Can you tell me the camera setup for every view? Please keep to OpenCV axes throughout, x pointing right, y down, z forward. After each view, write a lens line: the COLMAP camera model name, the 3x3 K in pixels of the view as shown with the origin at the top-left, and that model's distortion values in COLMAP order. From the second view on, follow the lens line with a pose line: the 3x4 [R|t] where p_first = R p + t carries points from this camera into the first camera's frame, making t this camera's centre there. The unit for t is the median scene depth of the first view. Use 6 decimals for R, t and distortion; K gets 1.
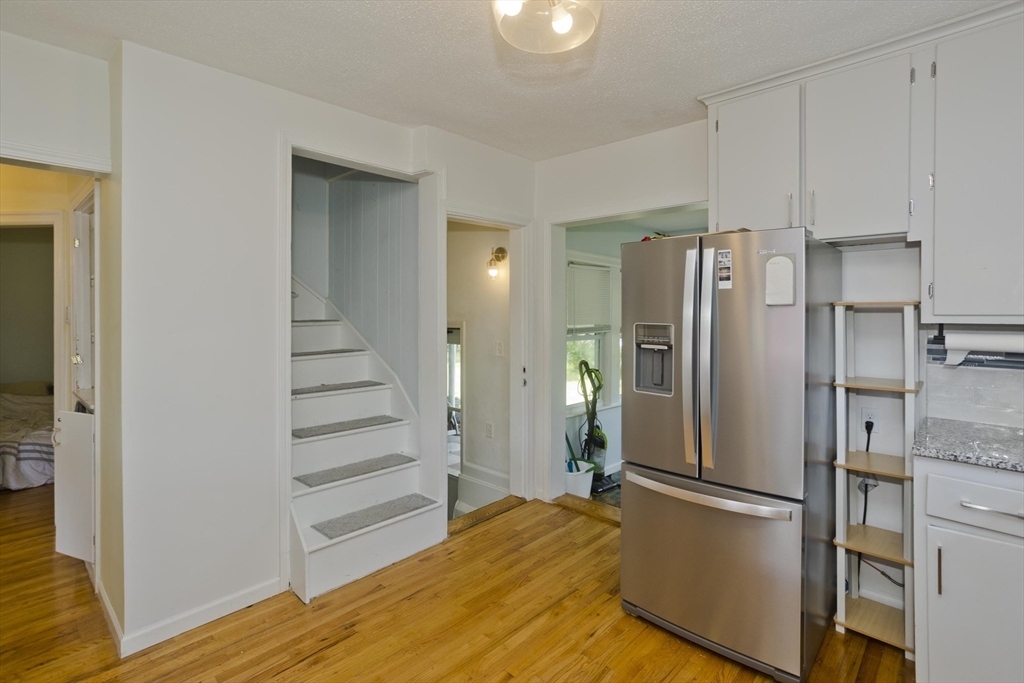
lens RADIAL K [[506.1, 0, 498.0], [0, 506.1, 312.9], [0, 0, 1]] dist [-0.050764, 0.022411]
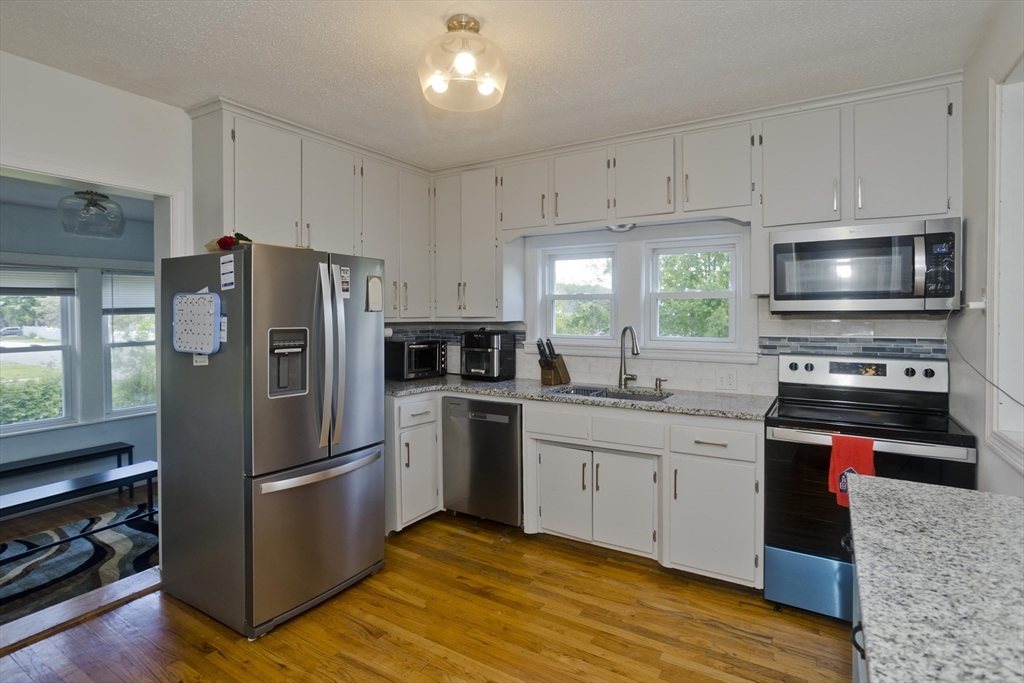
lens RADIAL K [[506.1, 0, 527.2], [0, 506.1, 321.6], [0, 0, 1]] dist [-0.050764, 0.022411]
pose [[-0.240771, -0.009948, 0.970531, -0.794446], [0.008106, 0.999892, 0.012260, -0.000486], [-0.970548, 0.010819, -0.240664, 0.762190]]
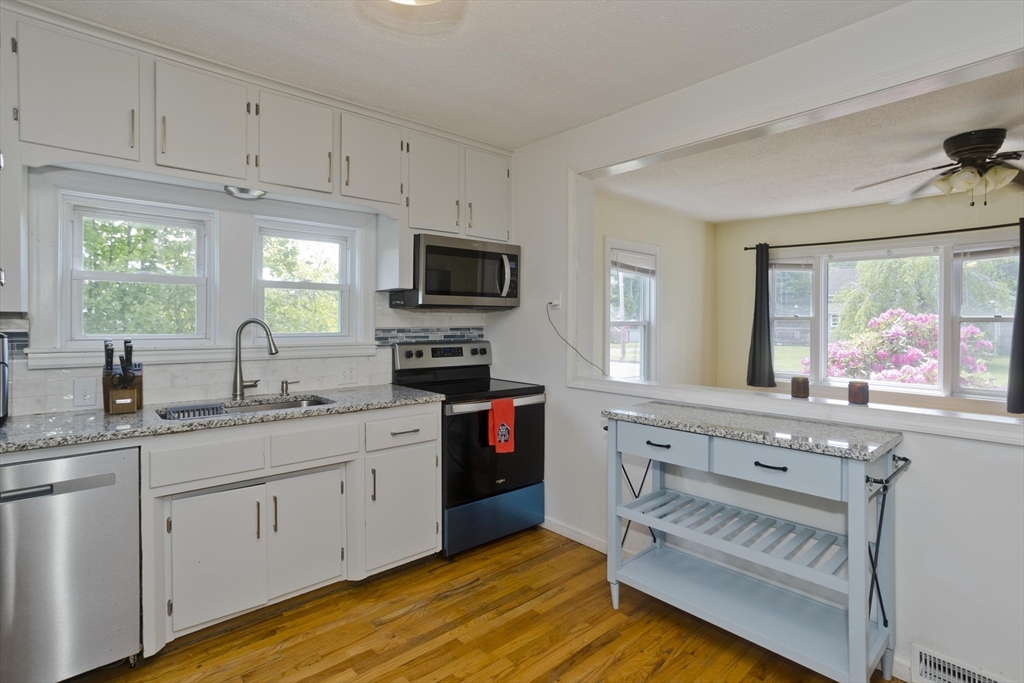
lens RADIAL K [[506.1, 0, 514.6], [0, 506.1, 319.3], [0, 0, 1]] dist [-0.050764, 0.022411]
pose [[-0.998364, -0.002628, 0.057116, -0.109063], [-0.002242, 0.999974, 0.006818, 0.023512], [-0.057132, 0.006678, -0.998344, 1.236333]]
